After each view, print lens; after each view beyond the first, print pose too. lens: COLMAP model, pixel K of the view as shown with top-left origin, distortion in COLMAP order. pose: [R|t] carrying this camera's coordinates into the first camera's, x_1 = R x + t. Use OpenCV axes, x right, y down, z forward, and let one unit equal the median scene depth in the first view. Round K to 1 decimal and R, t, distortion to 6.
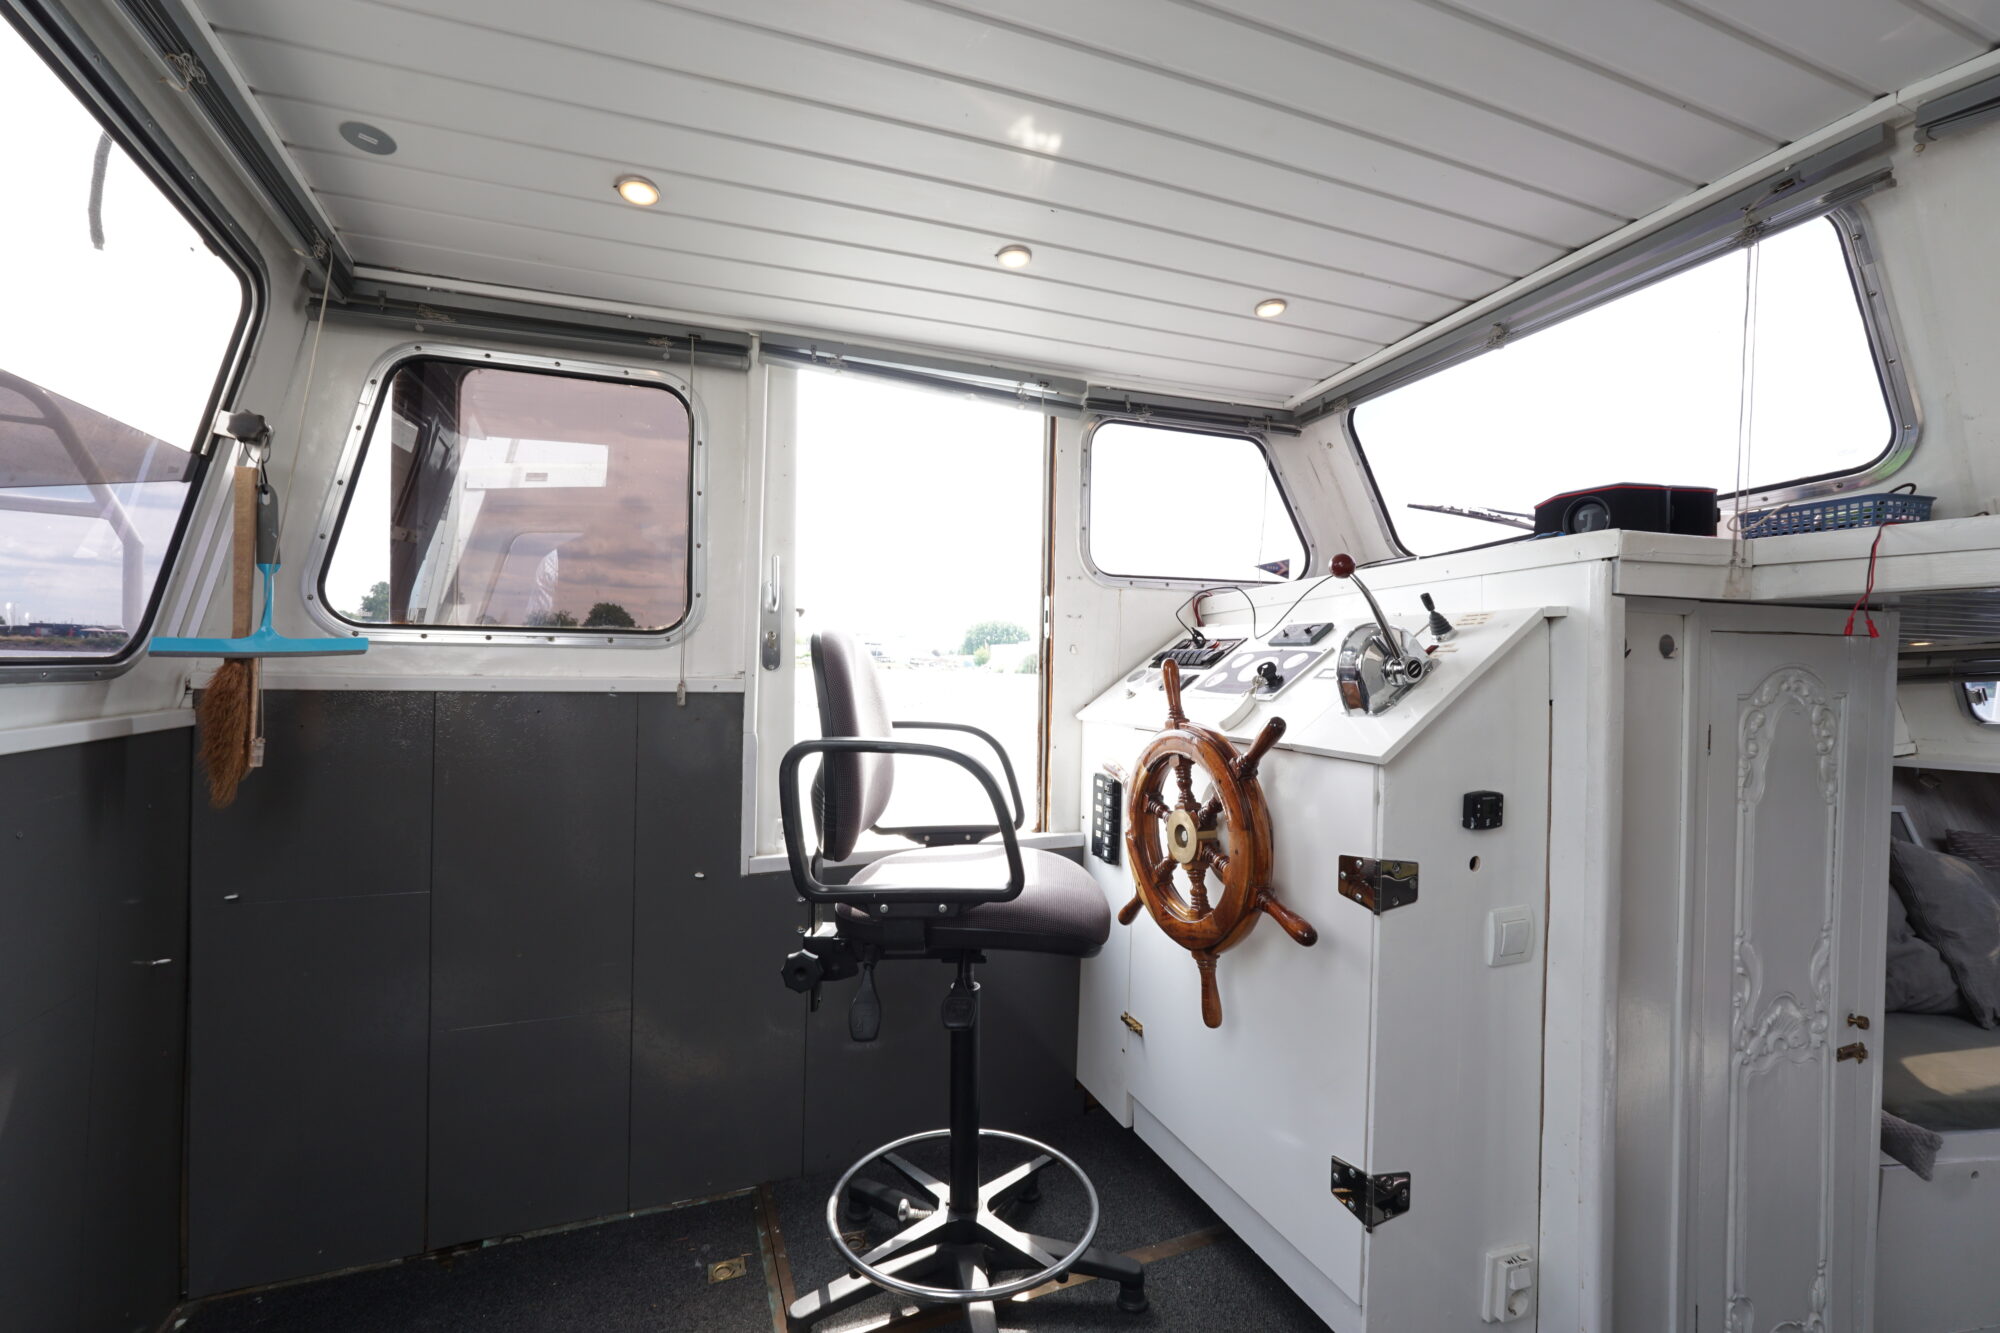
lens RADIAL K [[865.2, 0, 992.0], [0, 865.2, 669.5], [0, 0, 1]] dist [-0.017216, 0.007271]
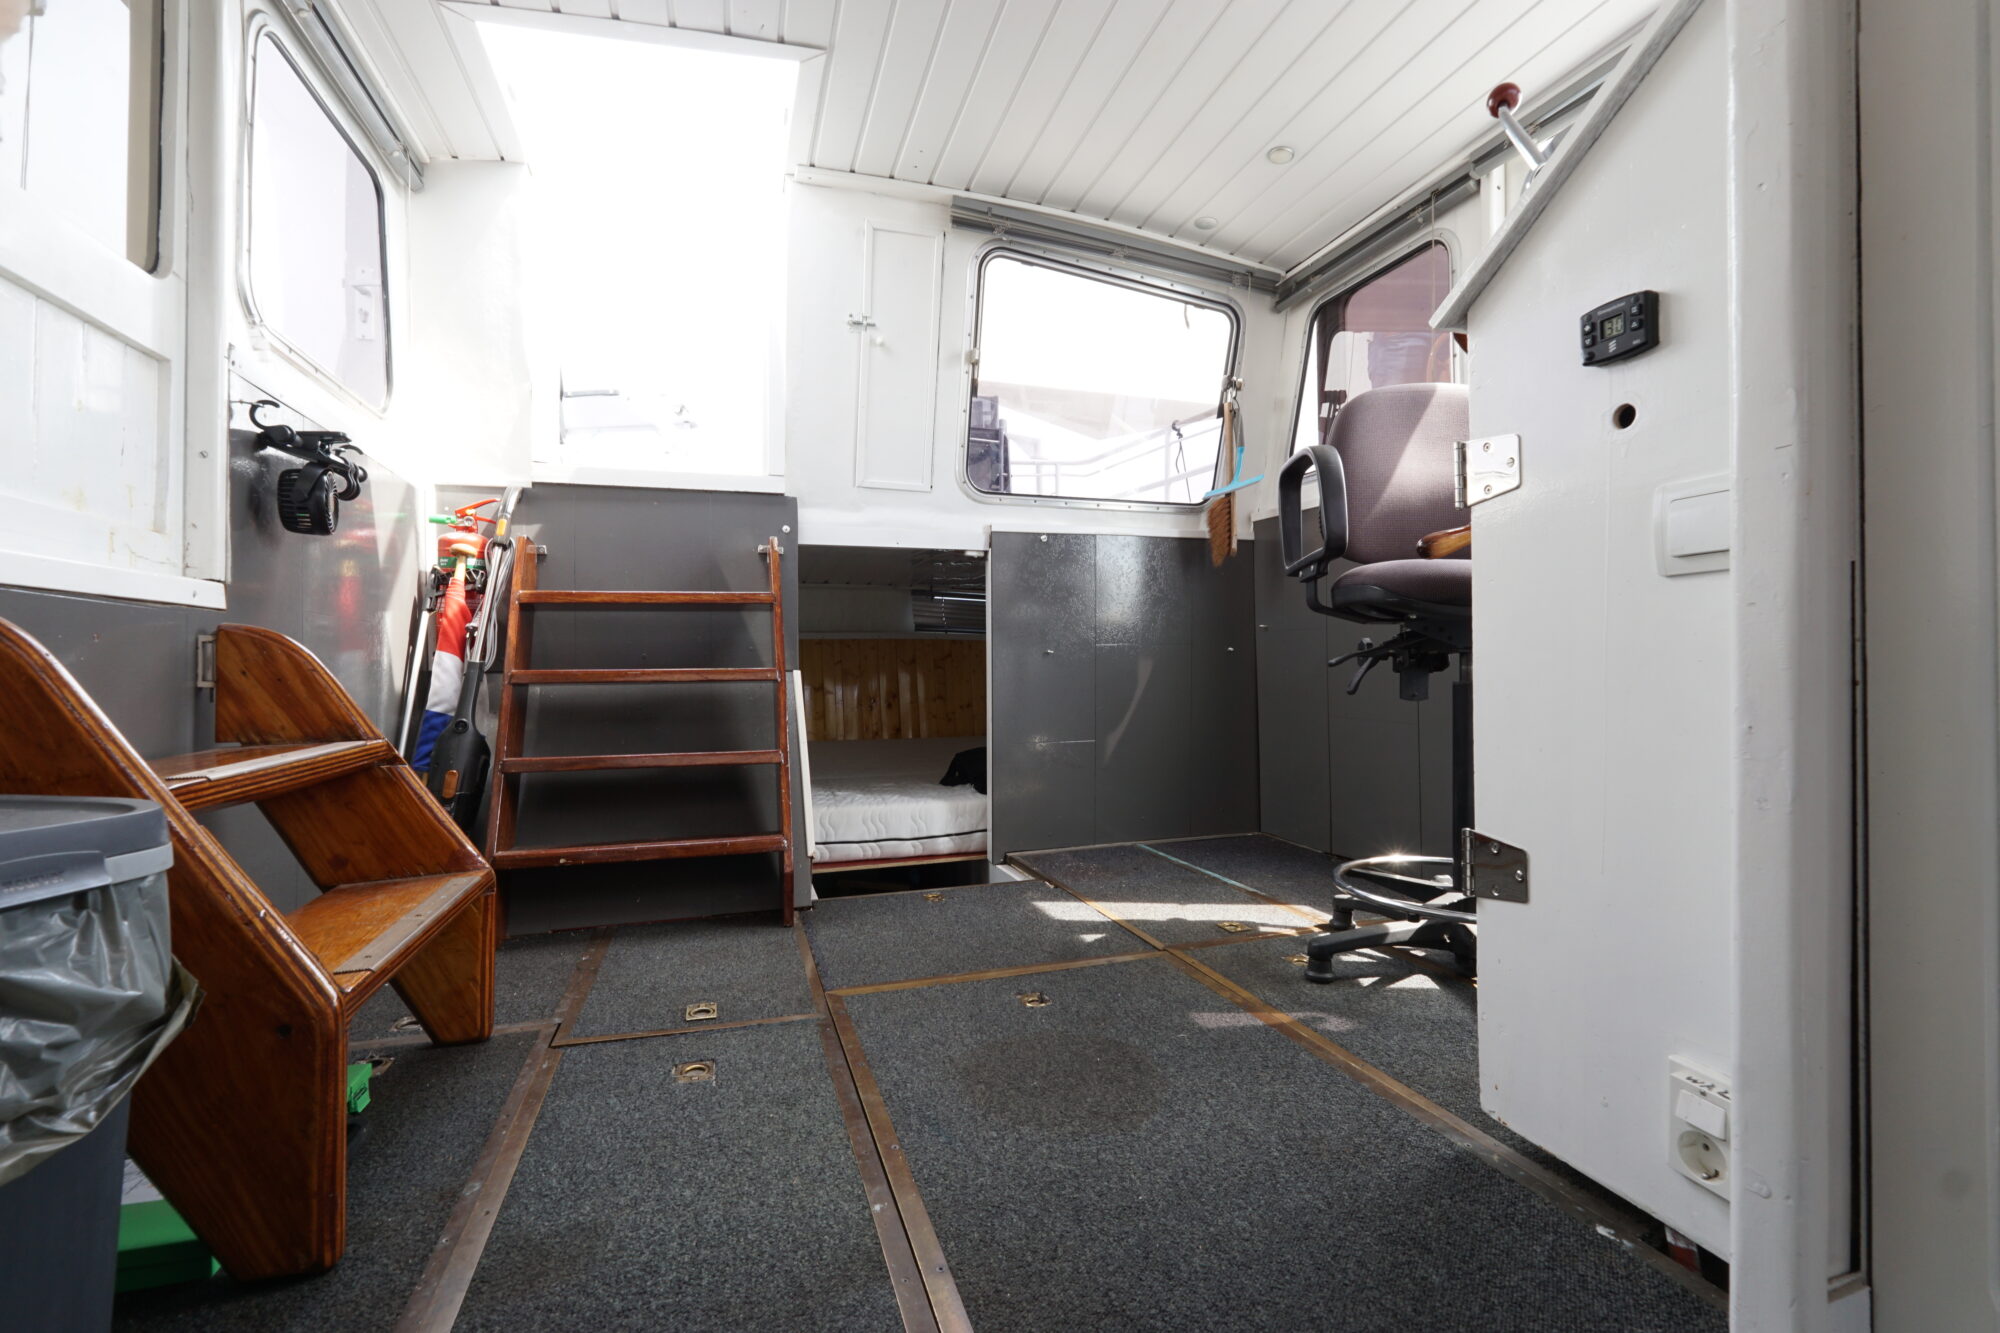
lens RADIAL K [[865.2, 0, 998.9], [0, 865.2, 669.1], [0, 0, 1]] dist [-0.017216, 0.007271]
pose [[-0.053290, -0.007378, -0.998552, 0.981329], [0.002764, 0.999968, -0.007536, 0.334188], [0.998575, -0.003161, -0.053268, 0.445760]]
